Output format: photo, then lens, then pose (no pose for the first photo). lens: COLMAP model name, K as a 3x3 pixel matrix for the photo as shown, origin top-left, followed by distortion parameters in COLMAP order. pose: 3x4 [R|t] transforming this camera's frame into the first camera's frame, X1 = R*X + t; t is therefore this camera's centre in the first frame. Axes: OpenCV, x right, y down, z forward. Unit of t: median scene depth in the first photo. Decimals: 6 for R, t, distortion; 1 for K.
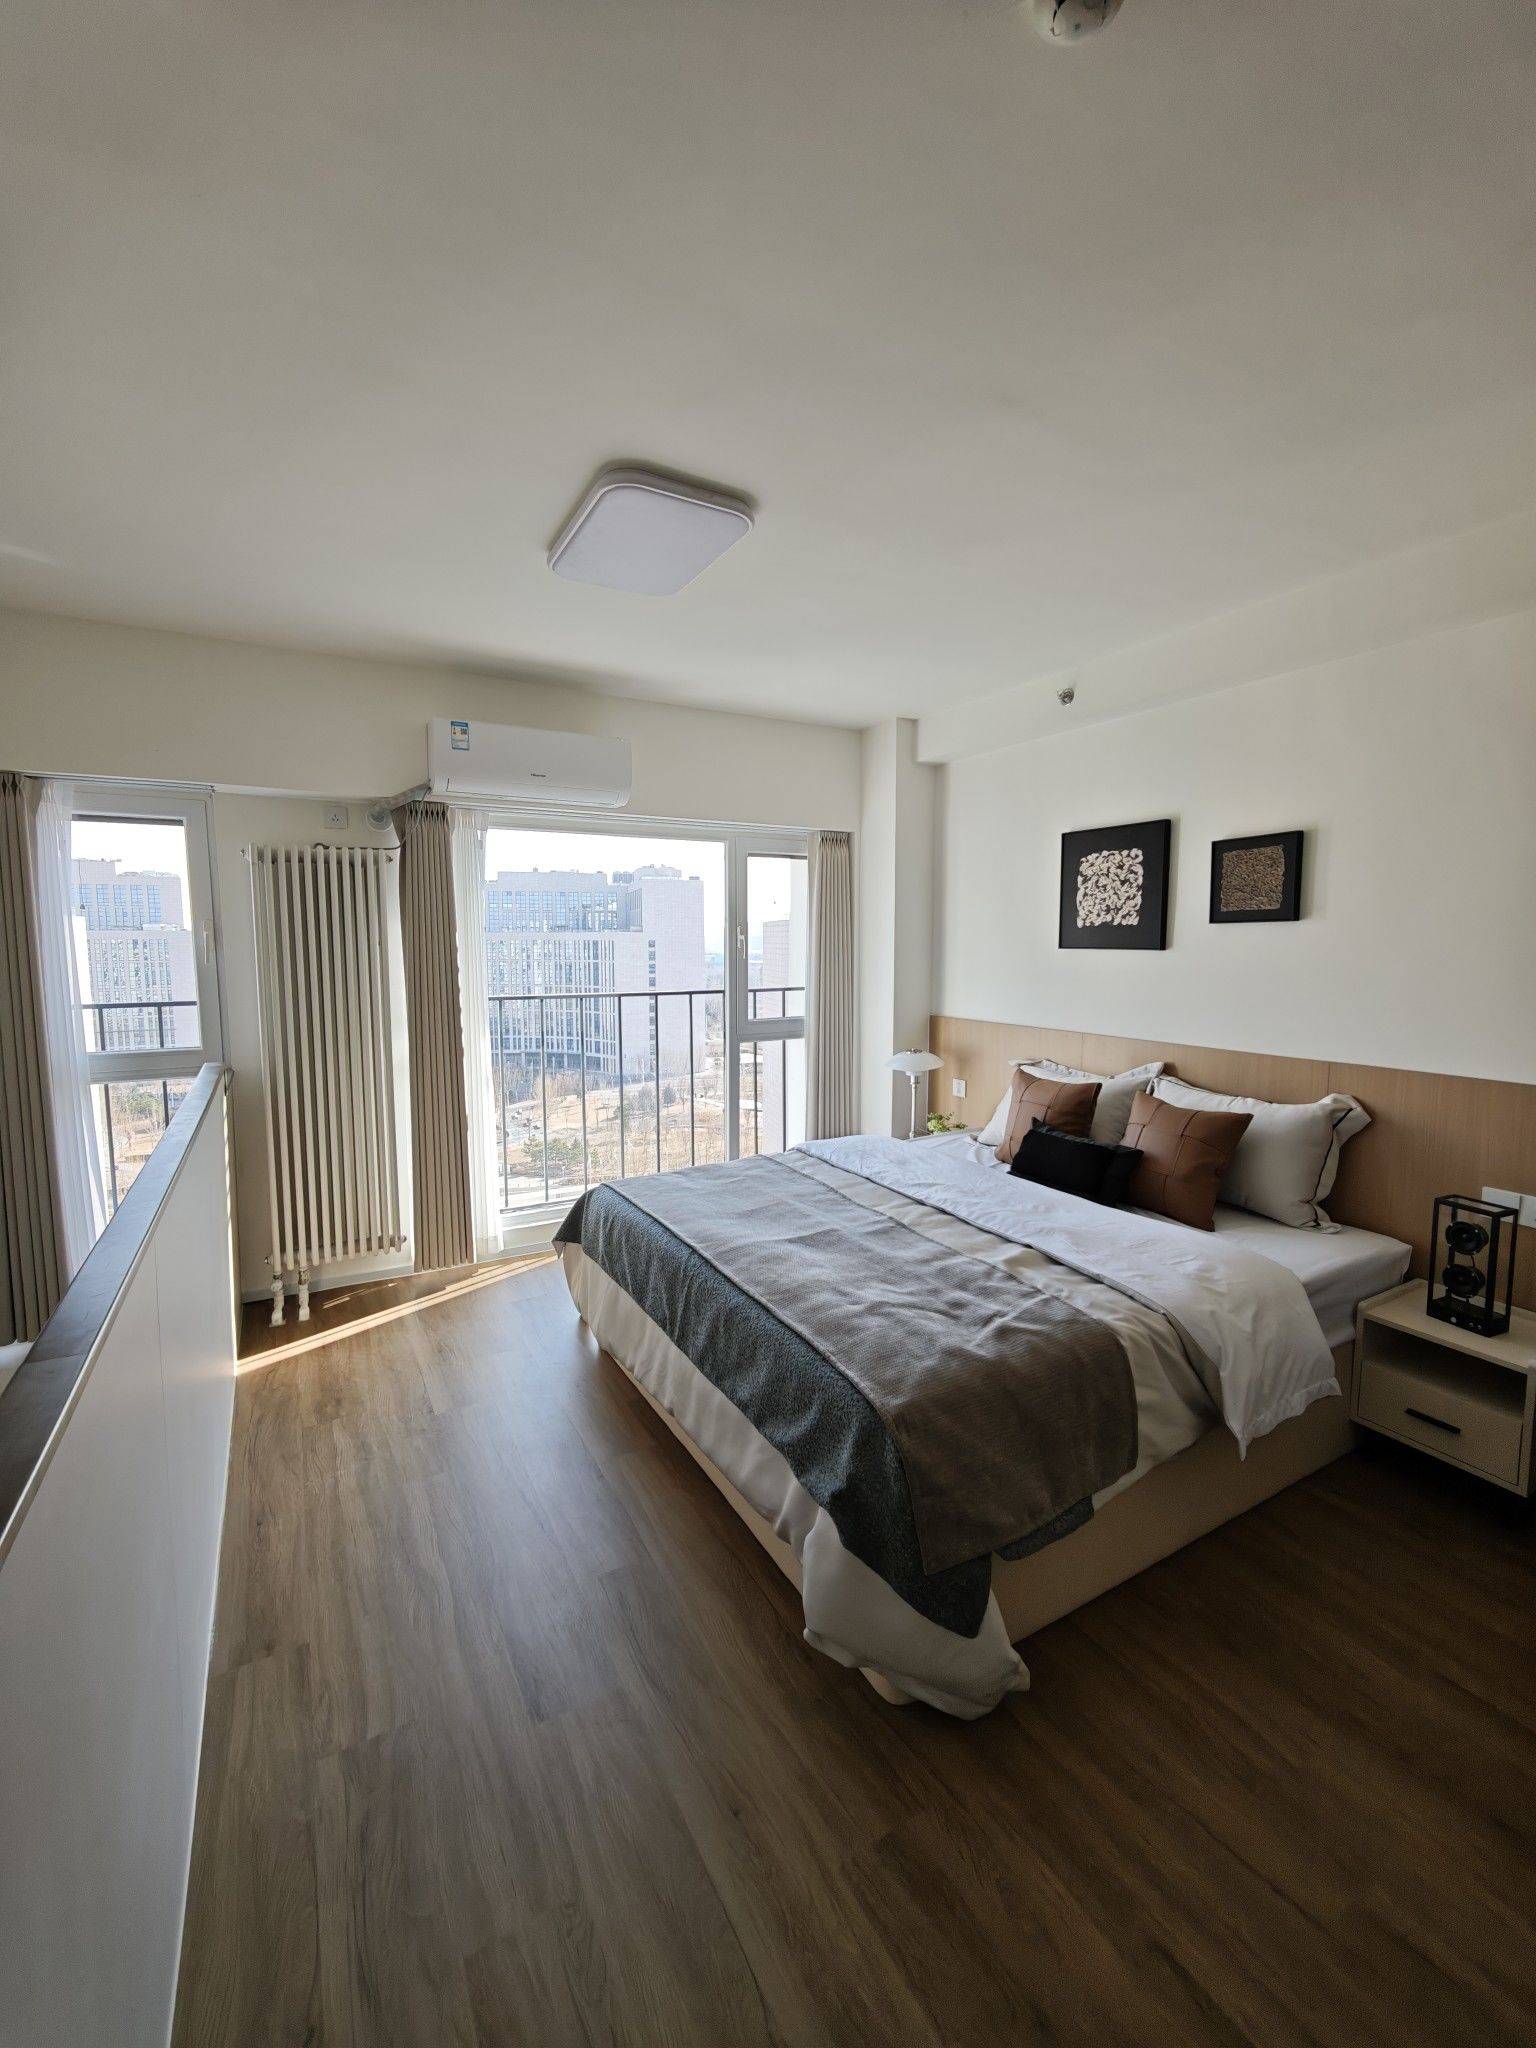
lens RADIAL K [[832.5, 0, 757.4], [0, 832.5, 1018.6], [0, 0, 1]] dist [0.001367, 0.000374]
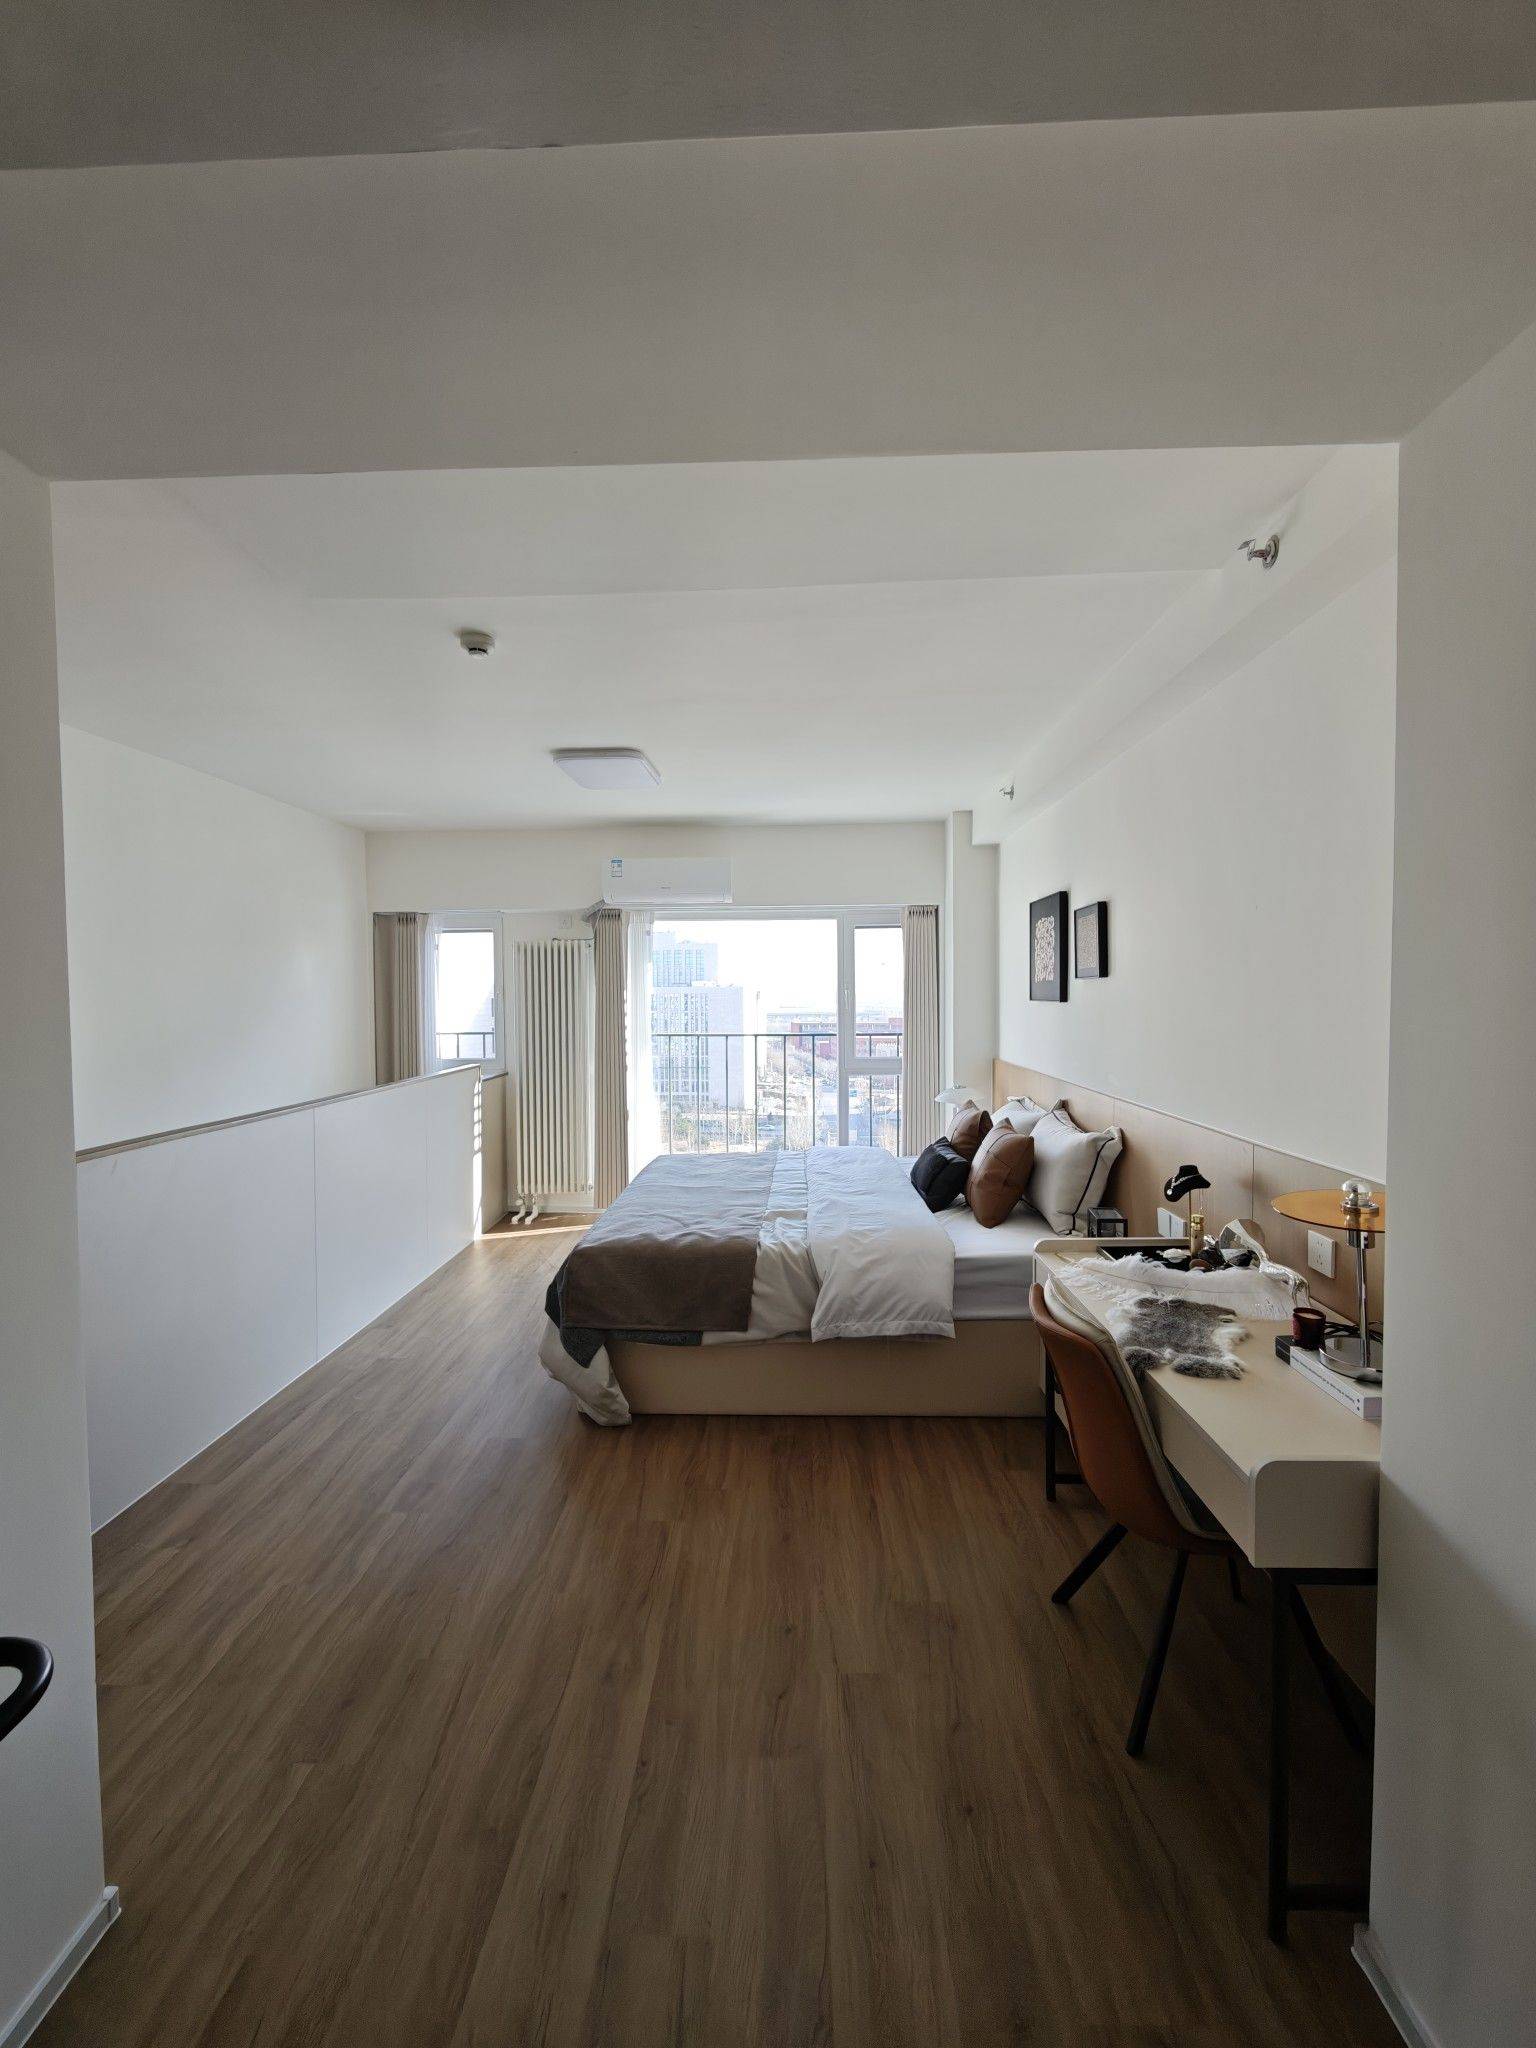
lens RADIAL K [[832.5, 0, 757.4], [0, 832.5, 1018.6], [0, 0, 1]] dist [0.001367, 0.000374]
pose [[0.853130, 0.010061, -0.521601, 0.681355], [-0.042827, 0.997790, -0.050801, 0.016427], [0.519938, 0.065678, 0.851676, -0.194608]]
